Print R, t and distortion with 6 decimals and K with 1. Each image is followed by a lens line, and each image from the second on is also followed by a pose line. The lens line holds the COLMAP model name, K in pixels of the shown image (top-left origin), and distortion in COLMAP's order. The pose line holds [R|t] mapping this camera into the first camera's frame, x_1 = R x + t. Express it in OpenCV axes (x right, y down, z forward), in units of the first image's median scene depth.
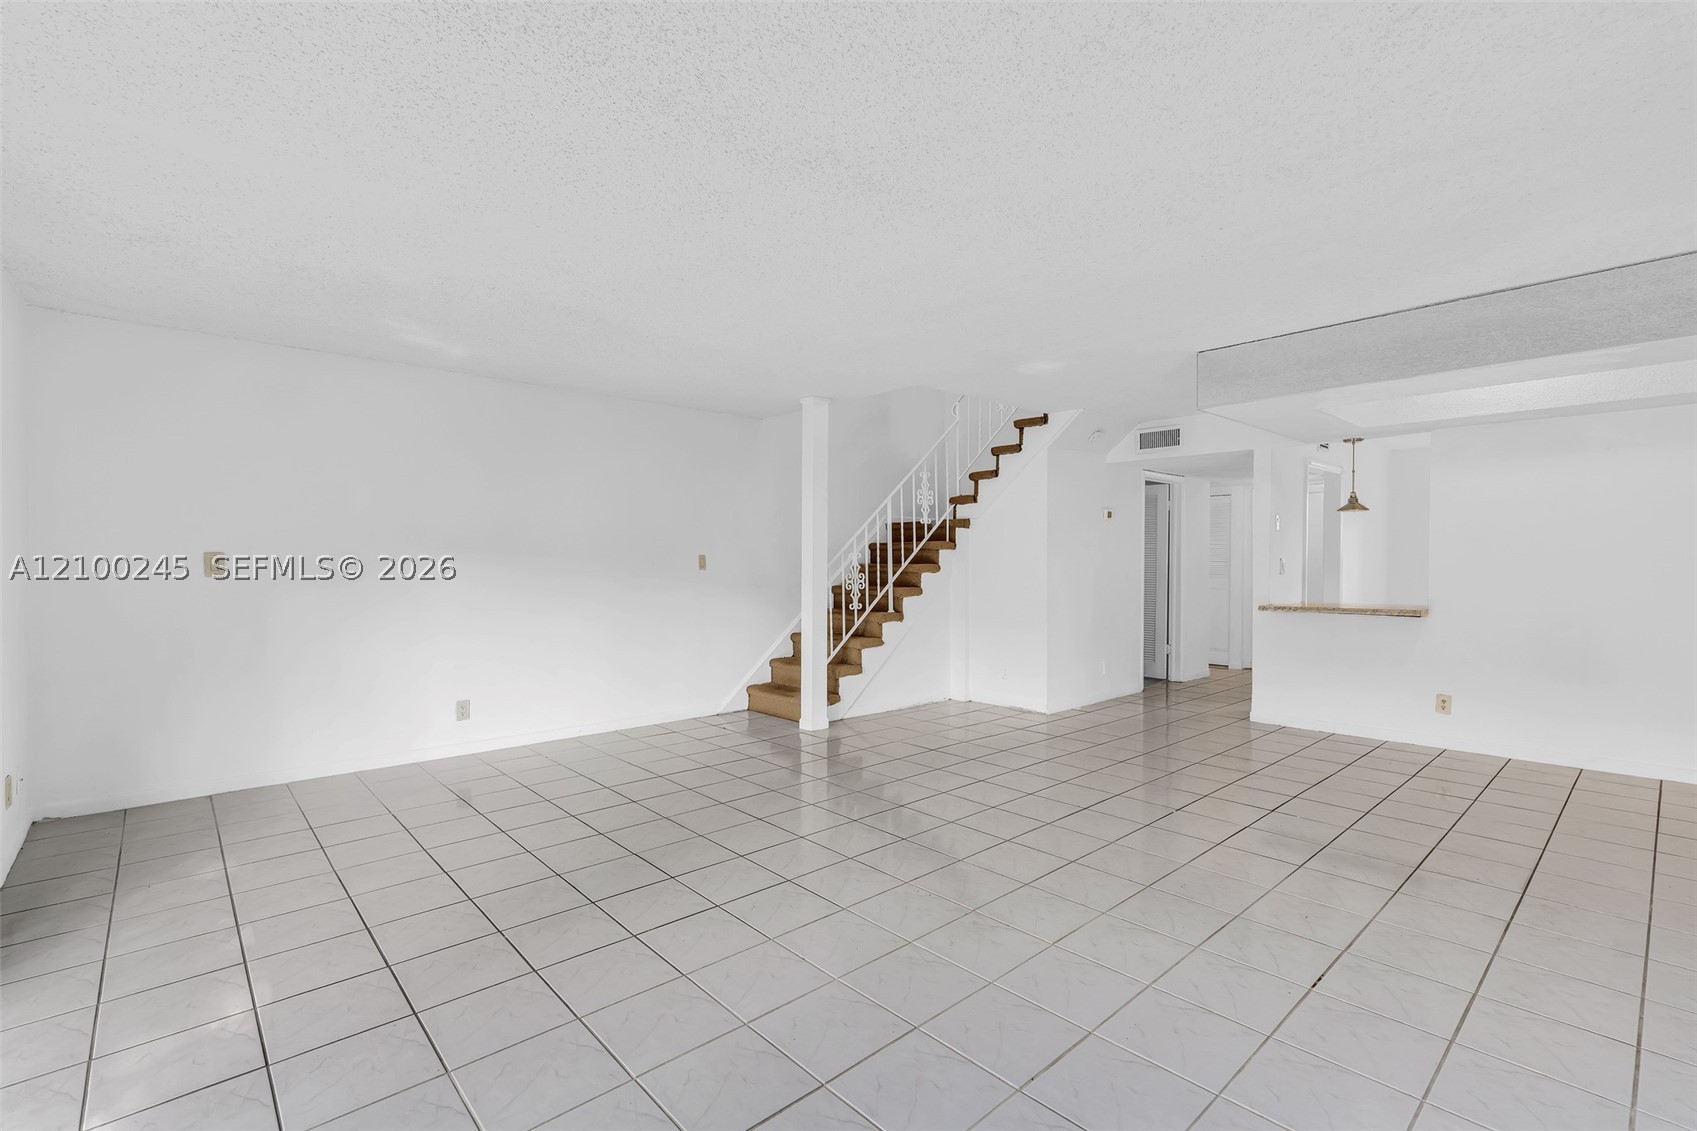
lens RADIAL K [[792.0, 0, 837.9], [0, 792.0, 564.8], [0, 0, 1]] dist [-0.010361, 0.003487]
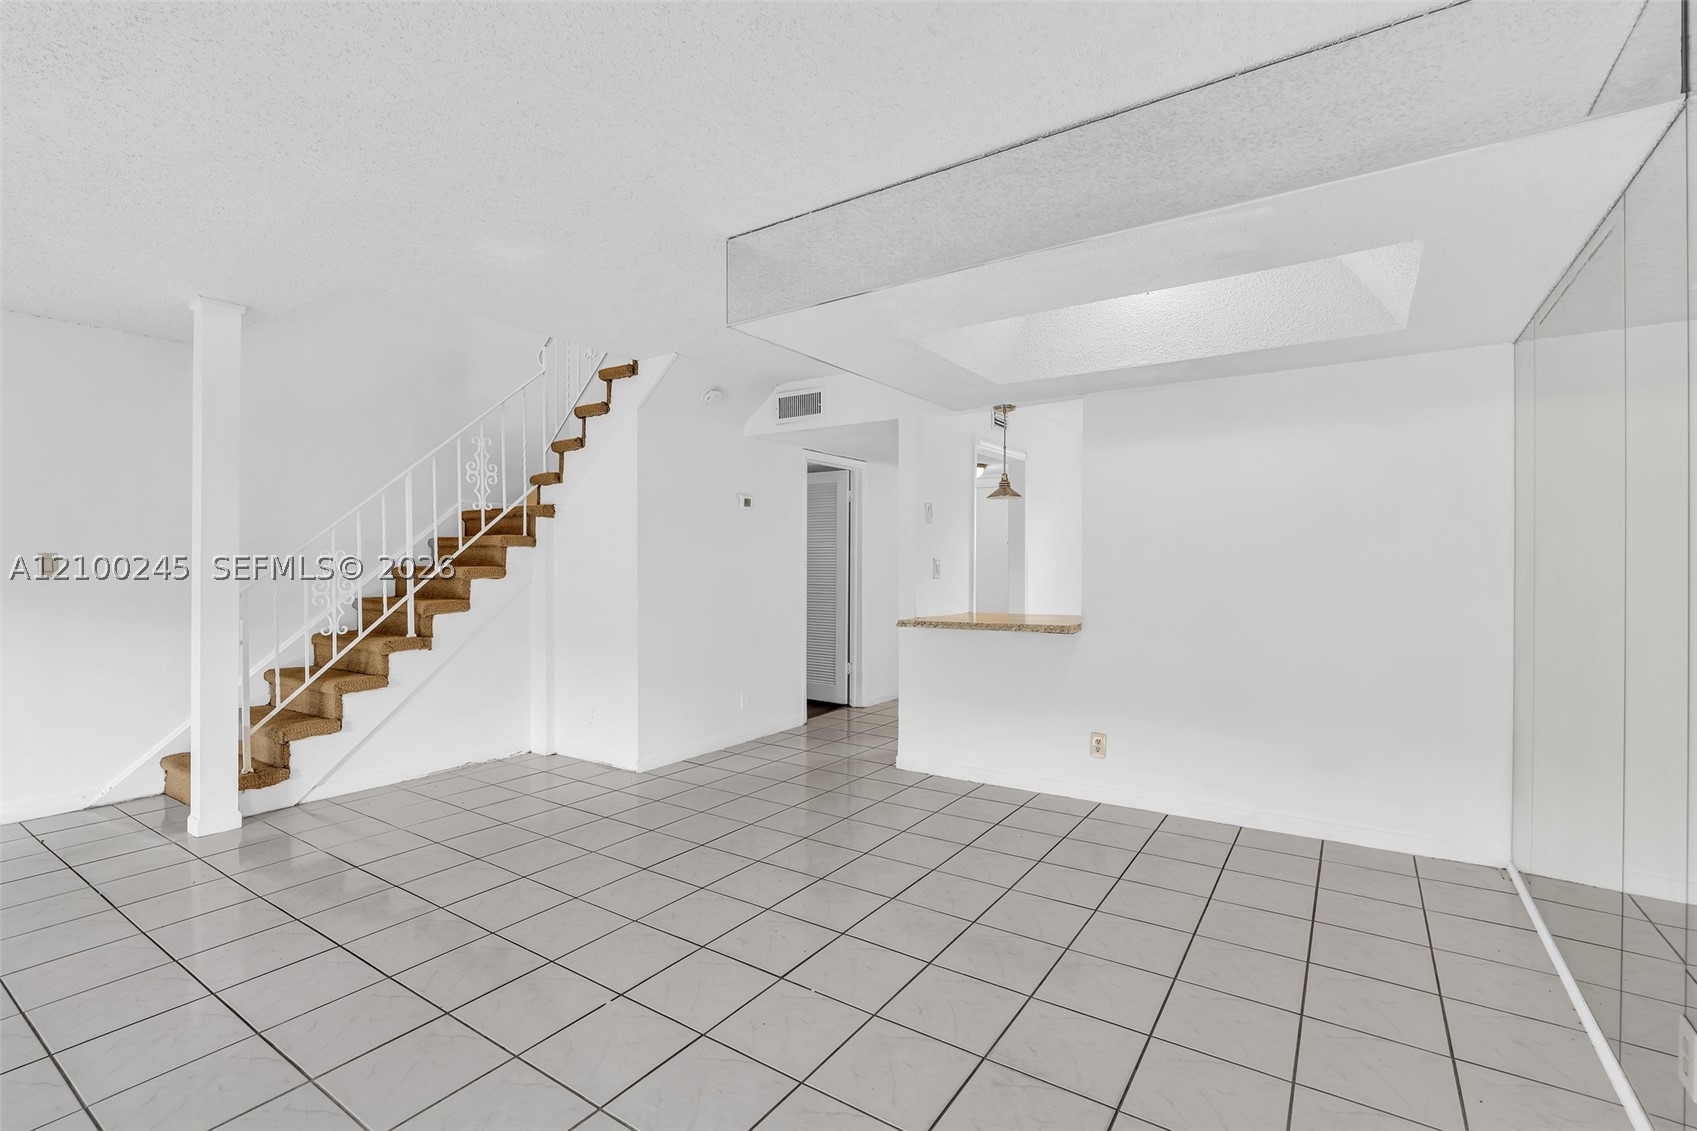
lens RADIAL K [[792.0, 0, 846.5], [0, 792.0, 571.9], [0, 0, 1]] dist [-0.010361, 0.003487]
pose [[0.968525, -0.003212, 0.248897, 0.259609], [0.001293, 0.999968, 0.007874, -0.001688], [-0.248914, -0.007305, 0.968498, 0.236930]]
